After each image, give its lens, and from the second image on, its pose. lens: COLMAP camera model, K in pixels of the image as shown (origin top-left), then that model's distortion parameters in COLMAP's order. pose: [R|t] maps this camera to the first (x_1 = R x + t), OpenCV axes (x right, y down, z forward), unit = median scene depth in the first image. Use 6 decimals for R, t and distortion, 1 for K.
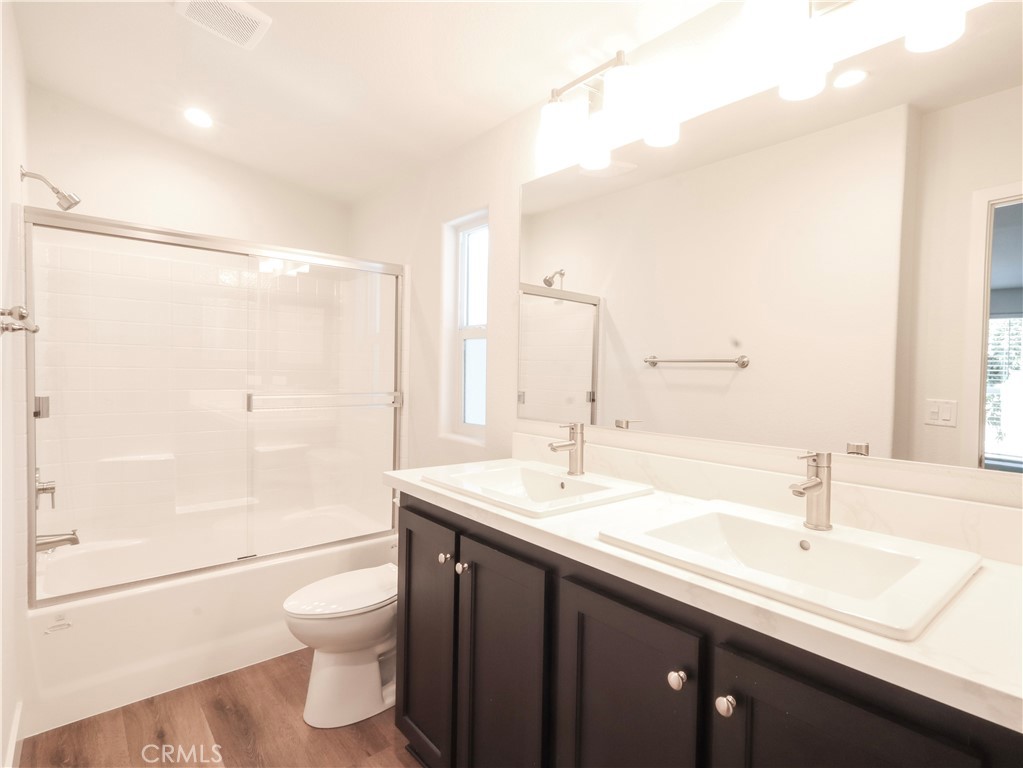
lens RADIAL K [[533.3, 0, 517.7], [0, 533.3, 387.0], [0, 0, 1]] dist [-0.003987, 0.002096]
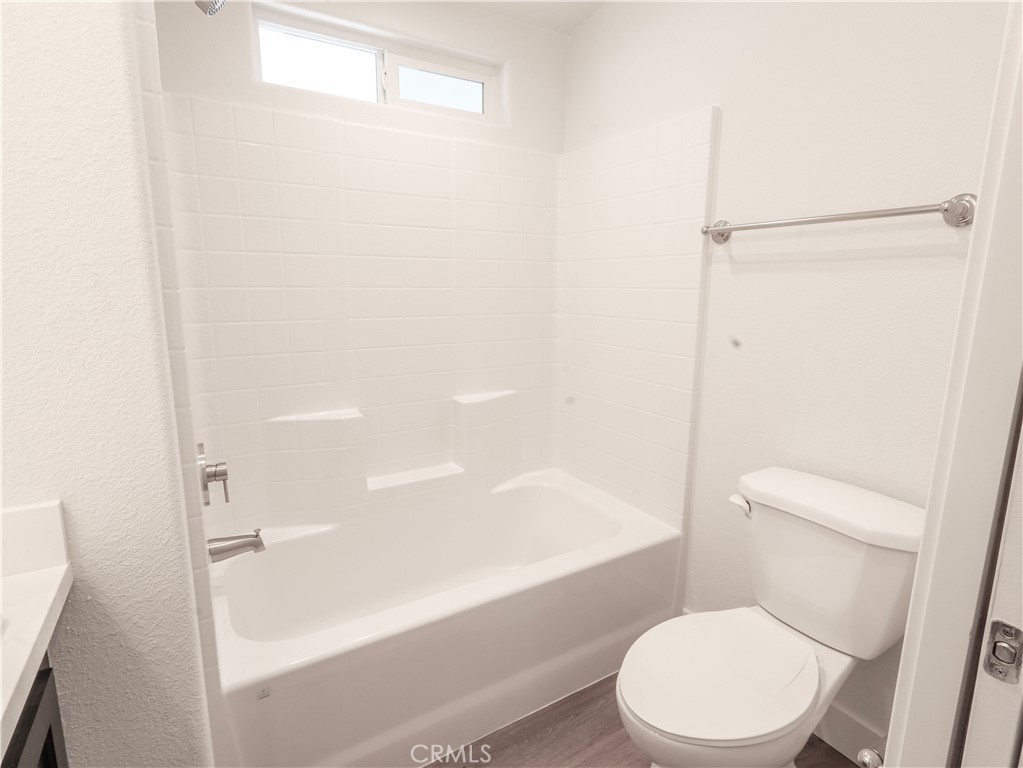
lens RADIAL K [[533.3, 0, 518.2], [0, 533.3, 388.2], [0, 0, 1]] dist [-0.003987, 0.002096]
pose [[0.989483, 0.009280, -0.144351, -0.433494], [0.013153, 0.988033, 0.153683, -0.012157], [0.144050, -0.153965, 0.977519, 0.438011]]
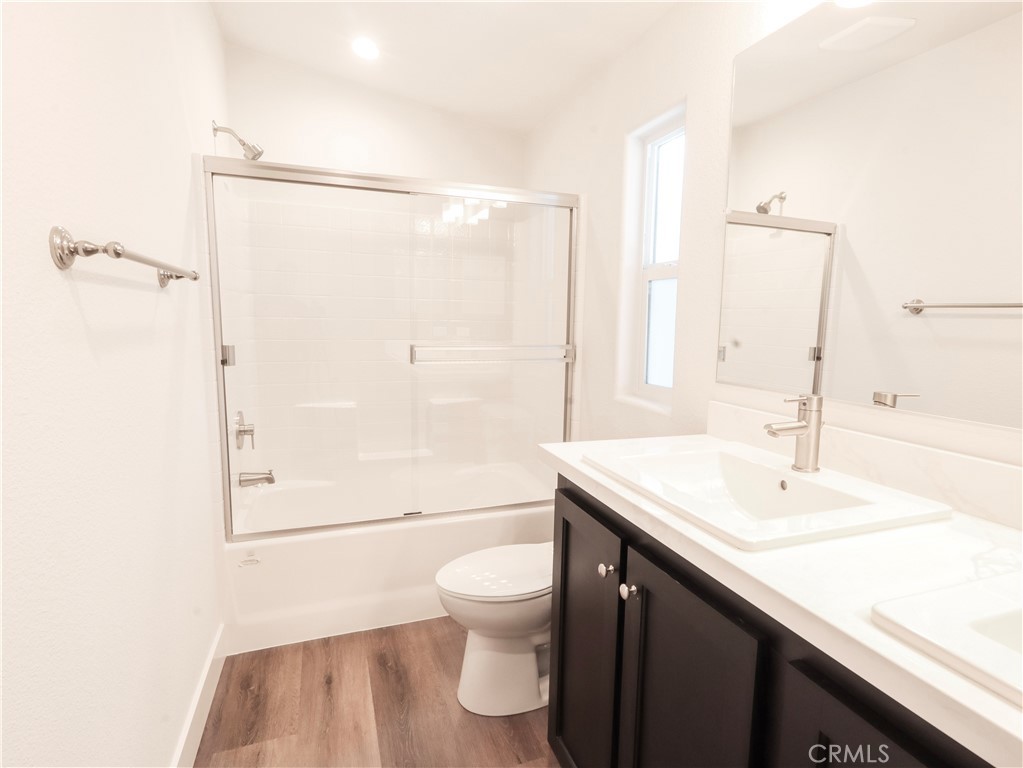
lens RADIAL K [[533.3, 0, 516.1], [0, 533.3, 384.5], [0, 0, 1]] dist [-0.003987, 0.002096]
pose [[0.937640, 0.039002, -0.345413, -0.005409], [-0.009749, 0.996245, 0.086027, -0.000385], [0.347471, -0.077295, 0.934499, 0.194651]]
